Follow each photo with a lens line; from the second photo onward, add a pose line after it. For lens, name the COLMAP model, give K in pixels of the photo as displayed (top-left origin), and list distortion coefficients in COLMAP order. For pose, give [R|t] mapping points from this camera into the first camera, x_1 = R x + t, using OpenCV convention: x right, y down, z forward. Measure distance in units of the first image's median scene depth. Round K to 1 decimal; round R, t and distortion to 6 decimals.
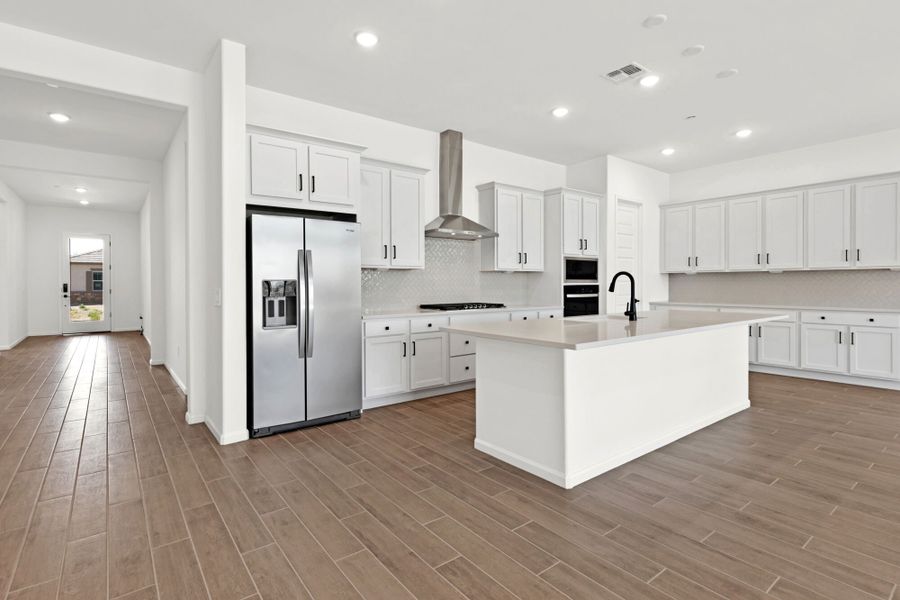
lens RADIAL K [[443.9, 0, 449.6], [0, 443.9, 282.1], [0, 0, 1]] dist [0.000414, -0.000580]
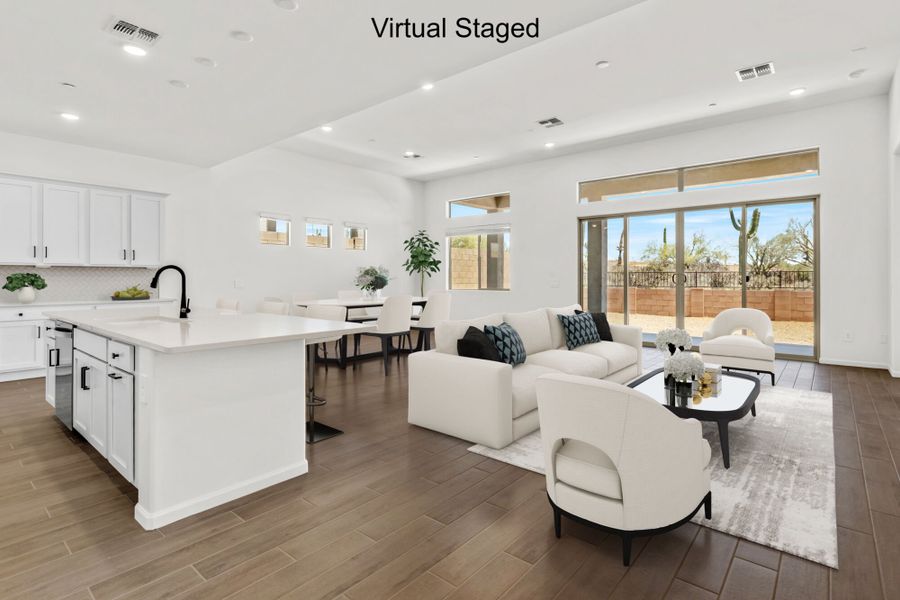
lens RADIAL K [[443.9, 0, 449.6], [0, 443.9, 282.1], [0, 0, 1]] dist [0.000414, -0.000580]
pose [[-0.204008, -0.003723, 0.978962, -0.404968], [-0.007525, 0.999969, 0.002235, 0.002451], [-0.978940, -0.006911, -0.204030, 0.426519]]
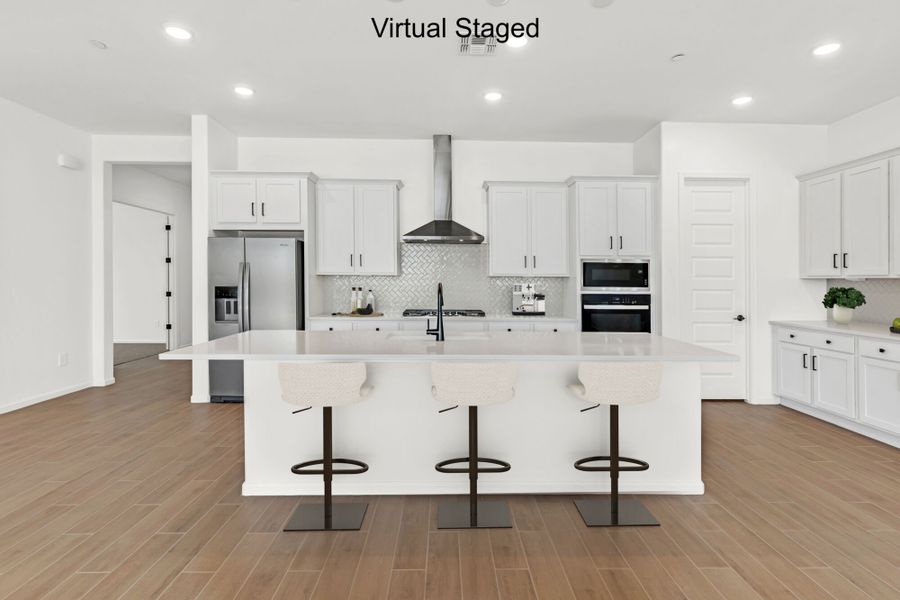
lens RADIAL K [[443.9, 0, 449.6], [0, 443.9, 282.1], [0, 0, 1]] dist [0.000414, -0.000580]
pose [[0.808699, 0.012745, -0.588084, 0.605183], [-0.008666, 0.999915, 0.009753, -0.022532], [0.588158, -0.002791, 0.808741, 0.213688]]
